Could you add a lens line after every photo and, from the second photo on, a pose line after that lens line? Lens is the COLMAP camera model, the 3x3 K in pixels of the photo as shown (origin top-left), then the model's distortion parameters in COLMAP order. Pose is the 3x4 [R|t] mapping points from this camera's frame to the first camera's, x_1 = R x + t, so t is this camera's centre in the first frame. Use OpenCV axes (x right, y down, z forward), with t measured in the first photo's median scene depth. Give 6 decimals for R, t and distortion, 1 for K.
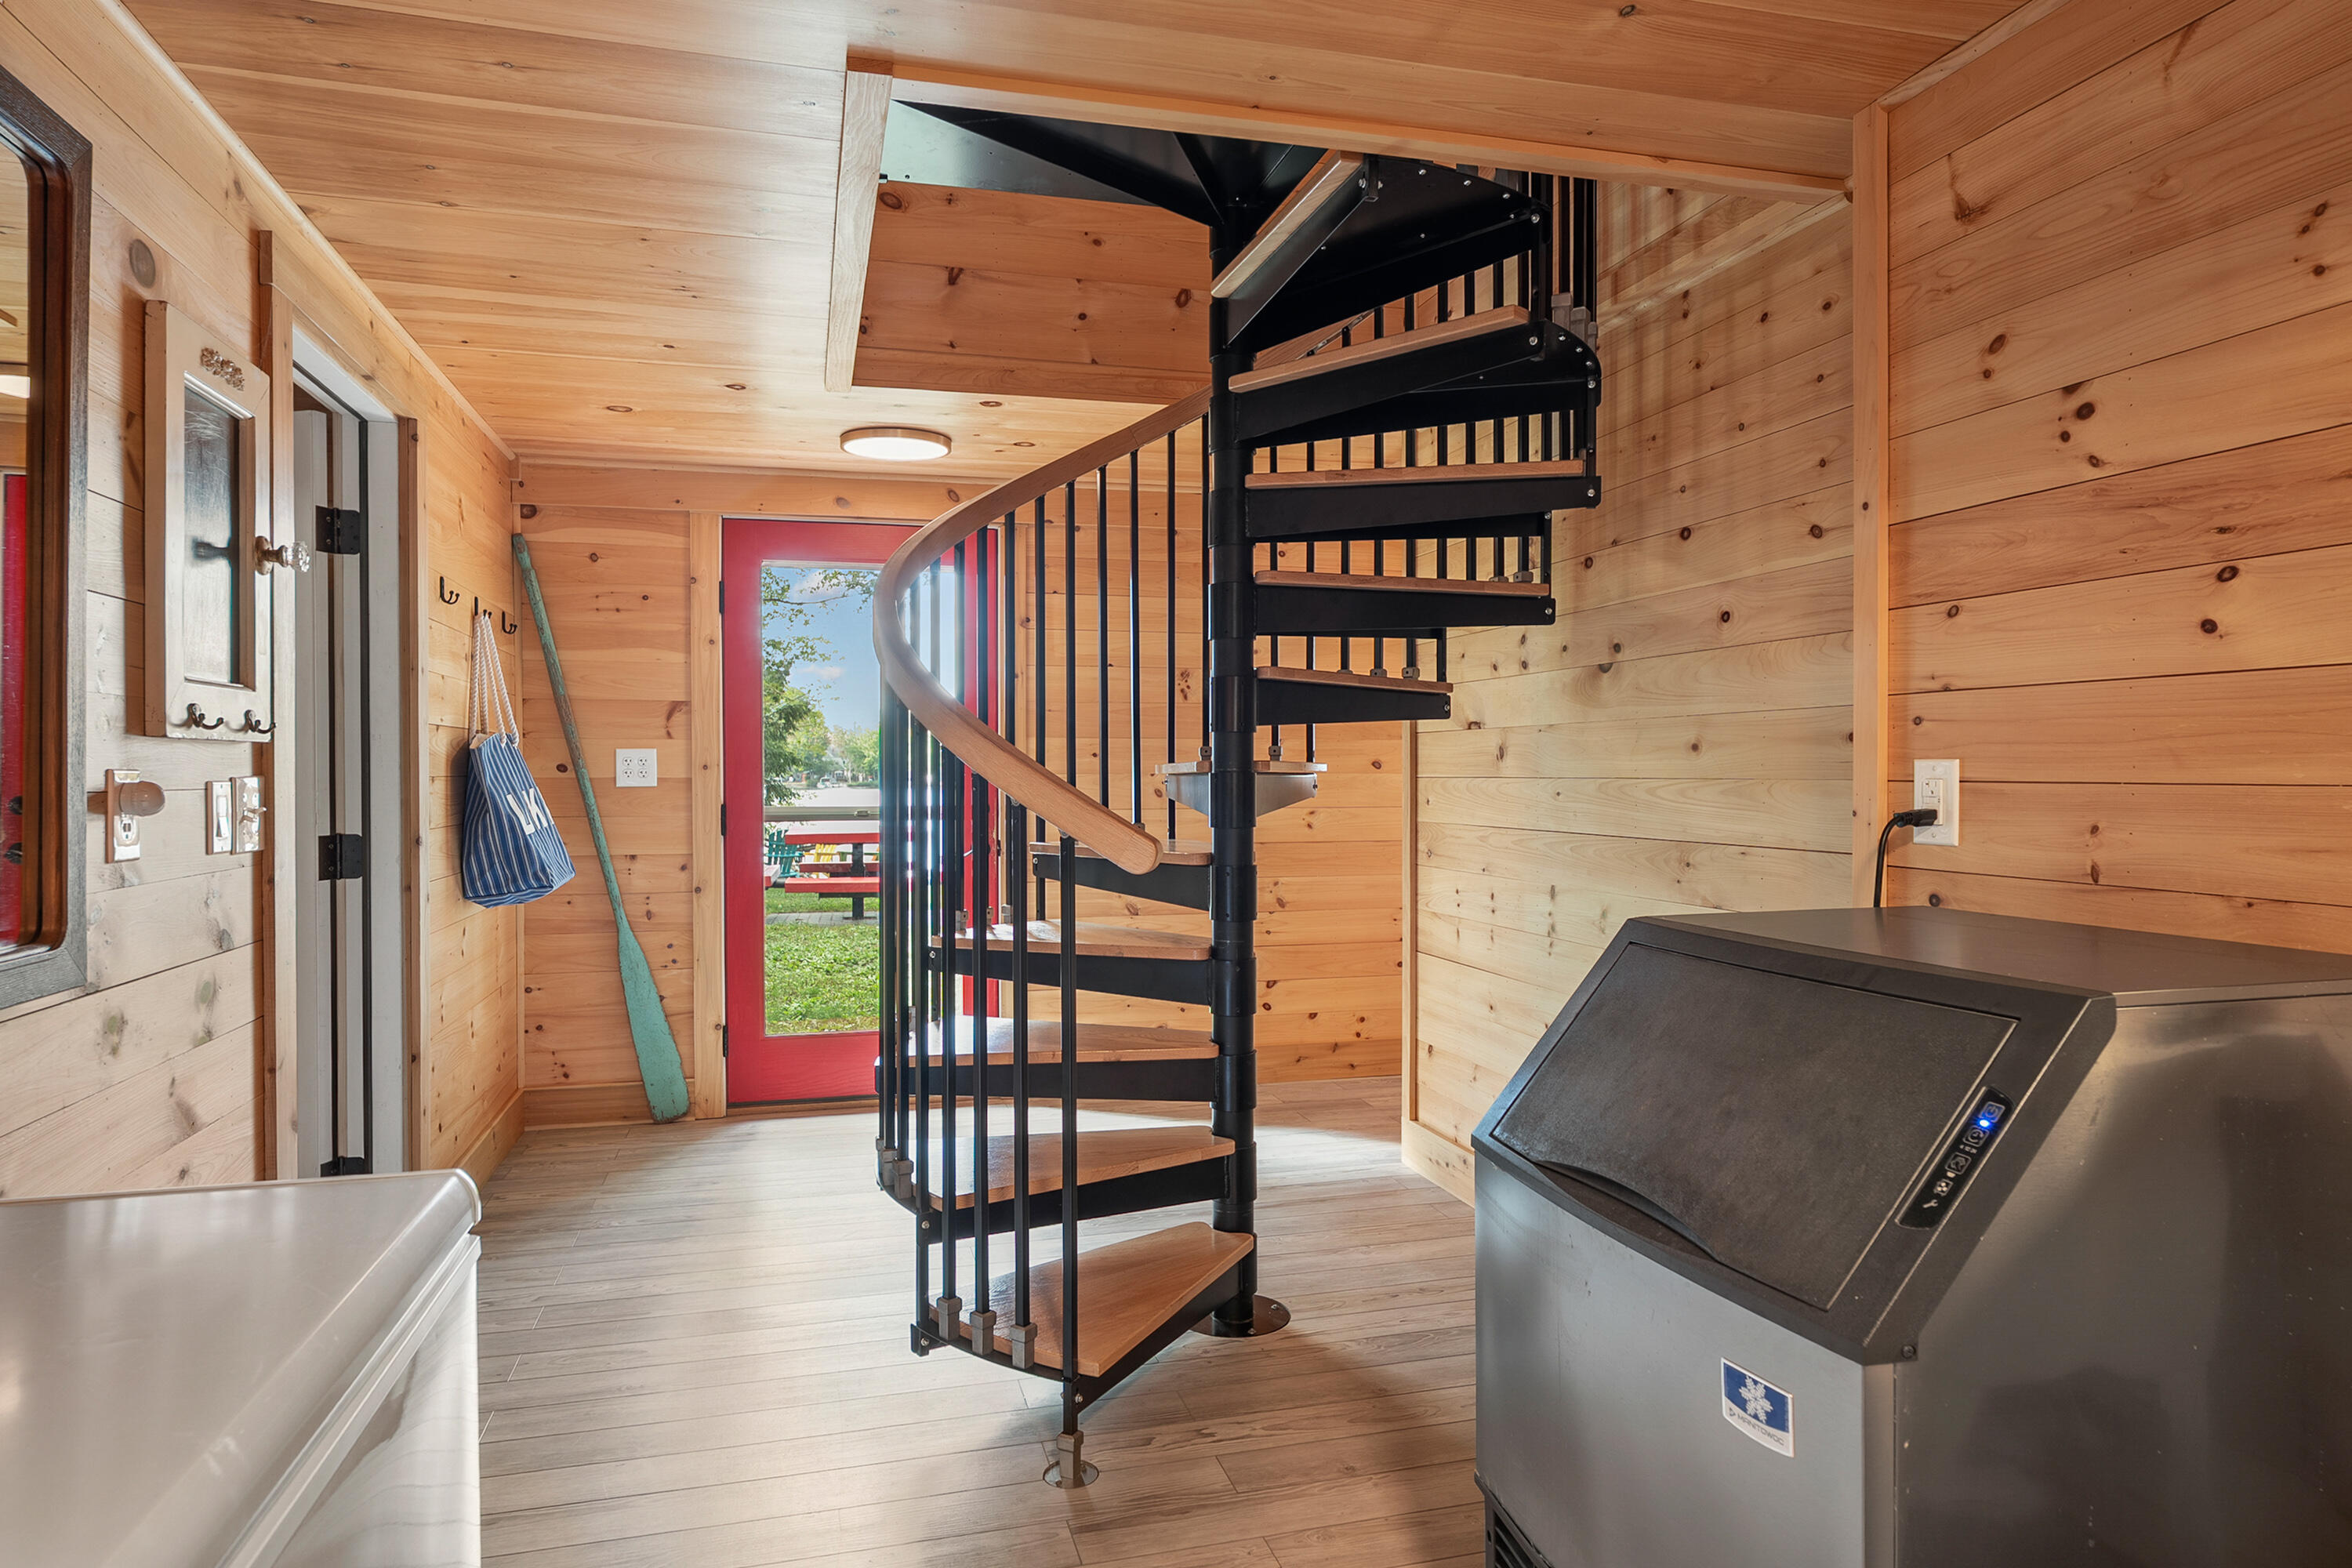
lens RADIAL K [[1458.3, 0, 1176.0], [0, 1458.3, 784.0], [0, 0, 1]] dist [0.006062, 0.001830]
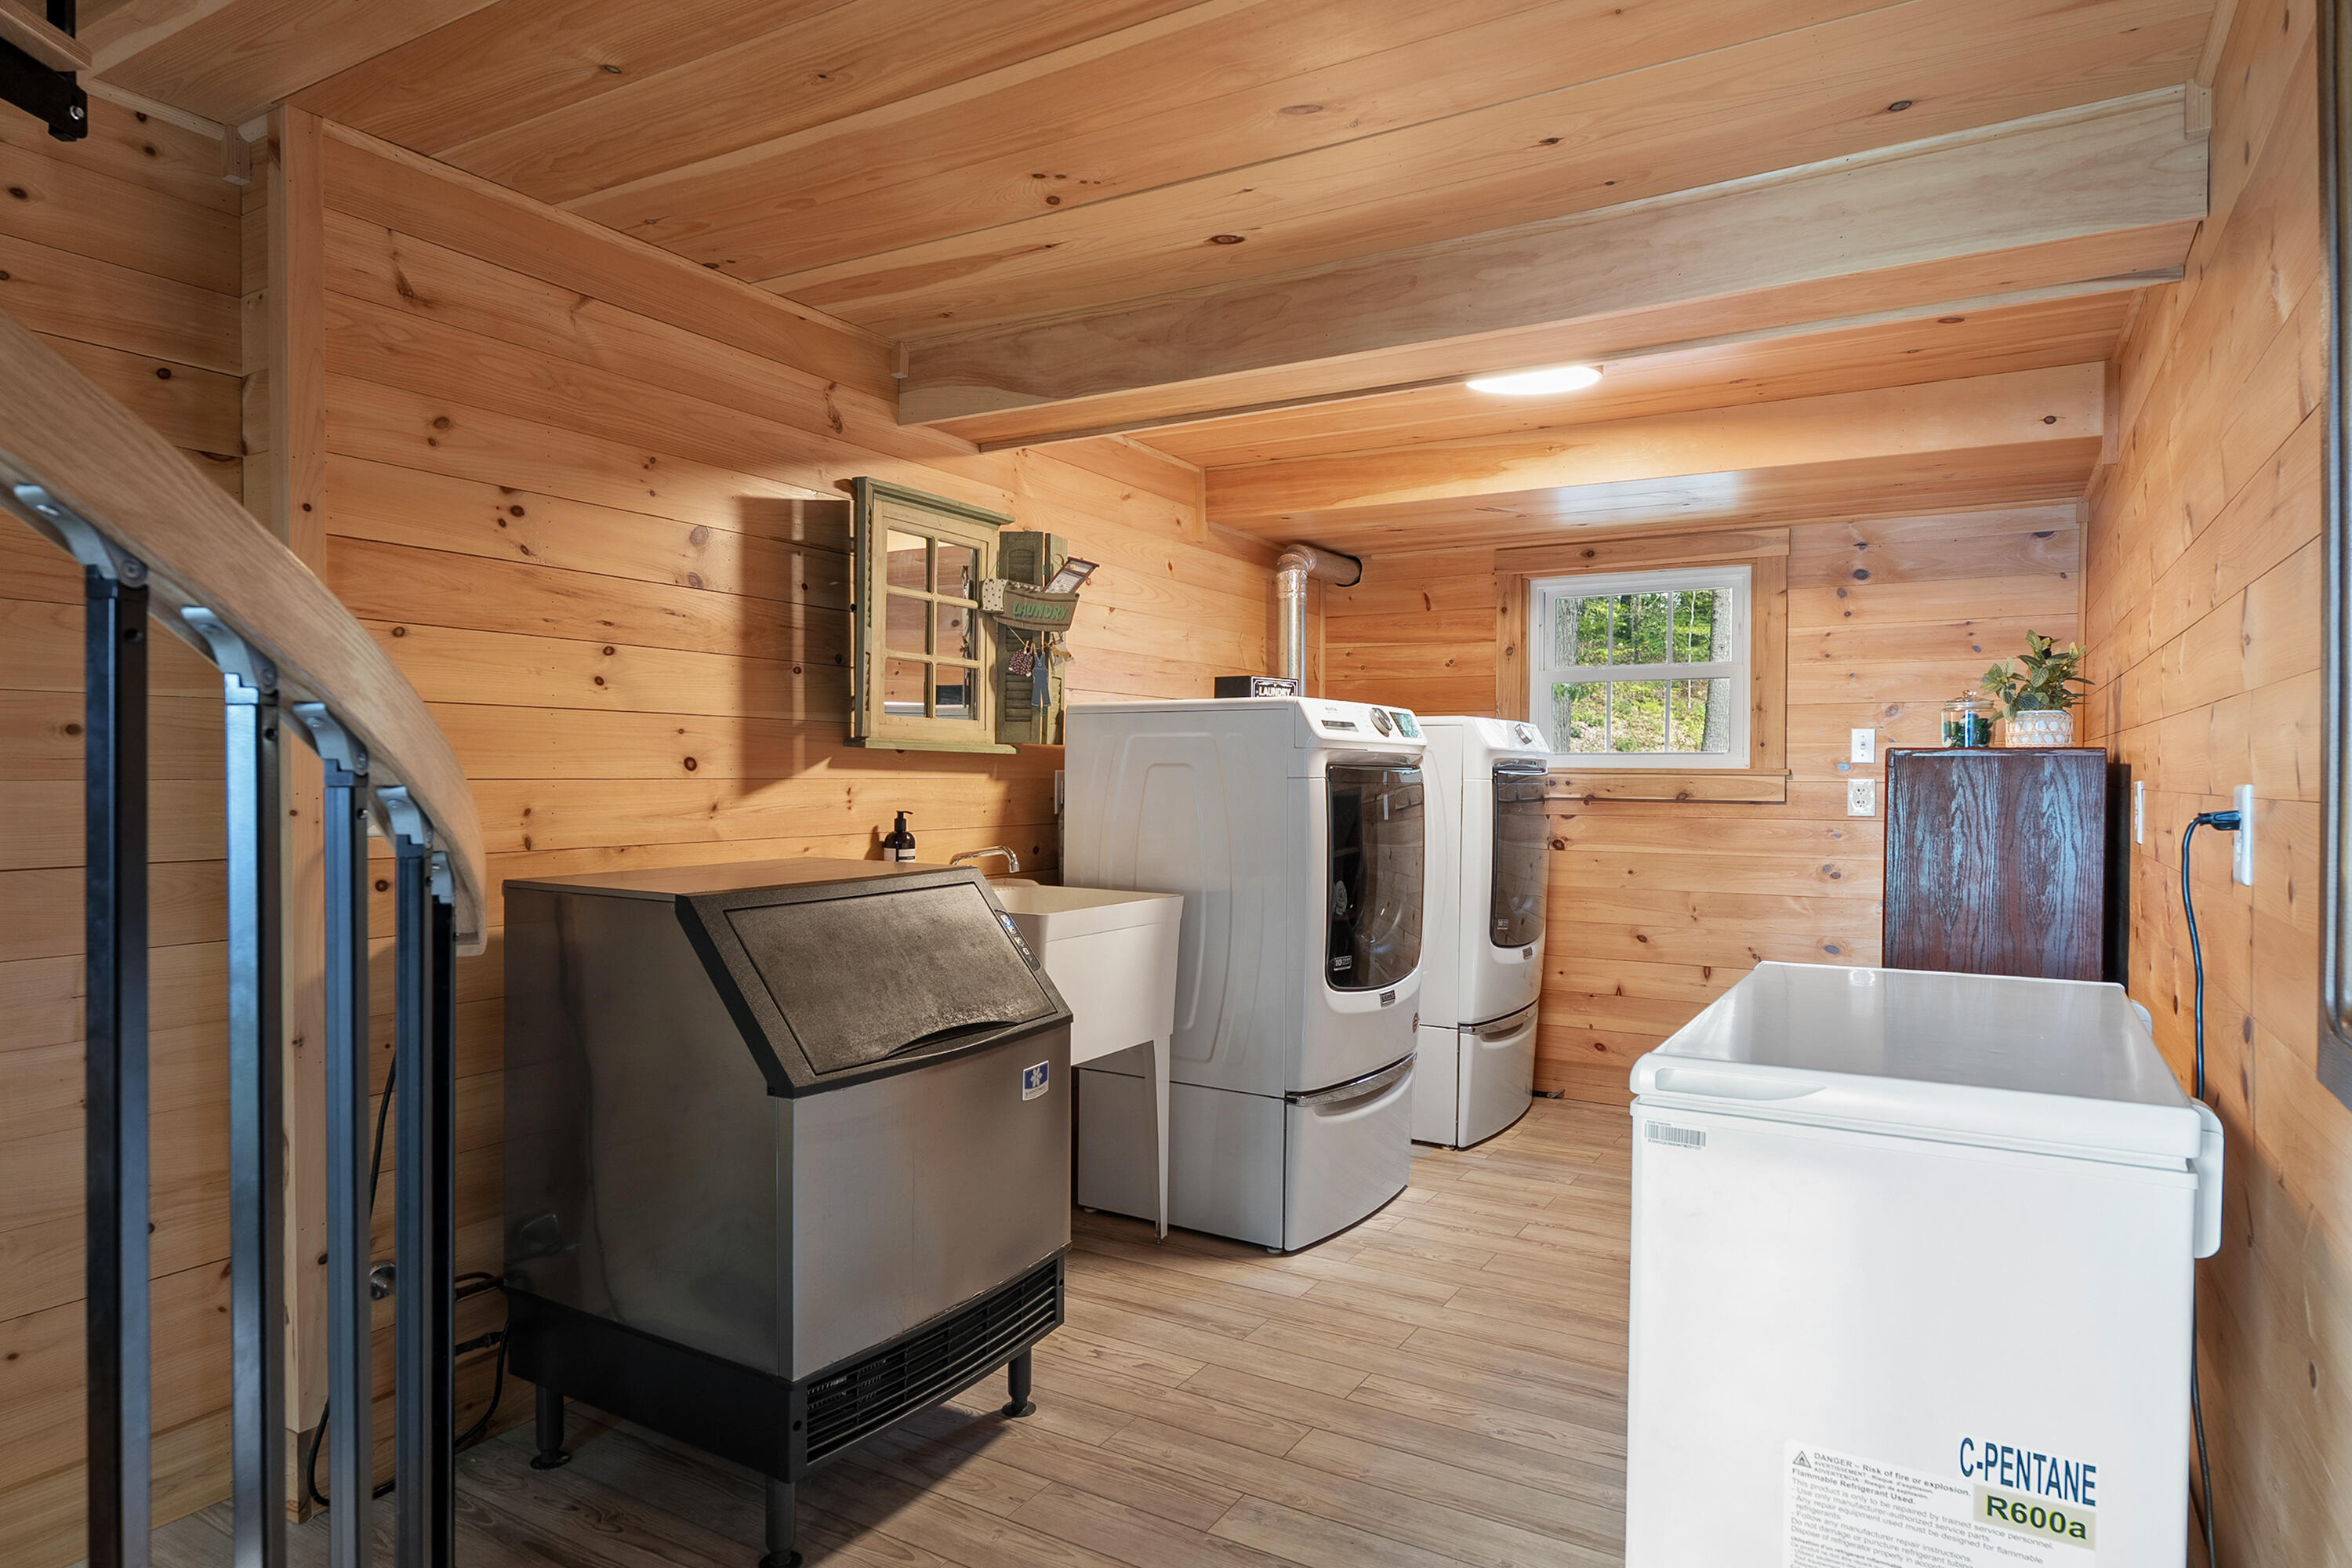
lens RADIAL K [[1364.4, 0, 1171.0], [0, 1364.4, 777.0], [0, 0, 1]] dist [-0.001473, -0.000014]
pose [[-0.705018, -0.002857, 0.709184, -0.718644], [0.004823, 0.999949, 0.008823, -0.011586], [-0.709173, 0.009641, -0.704968, 1.451045]]
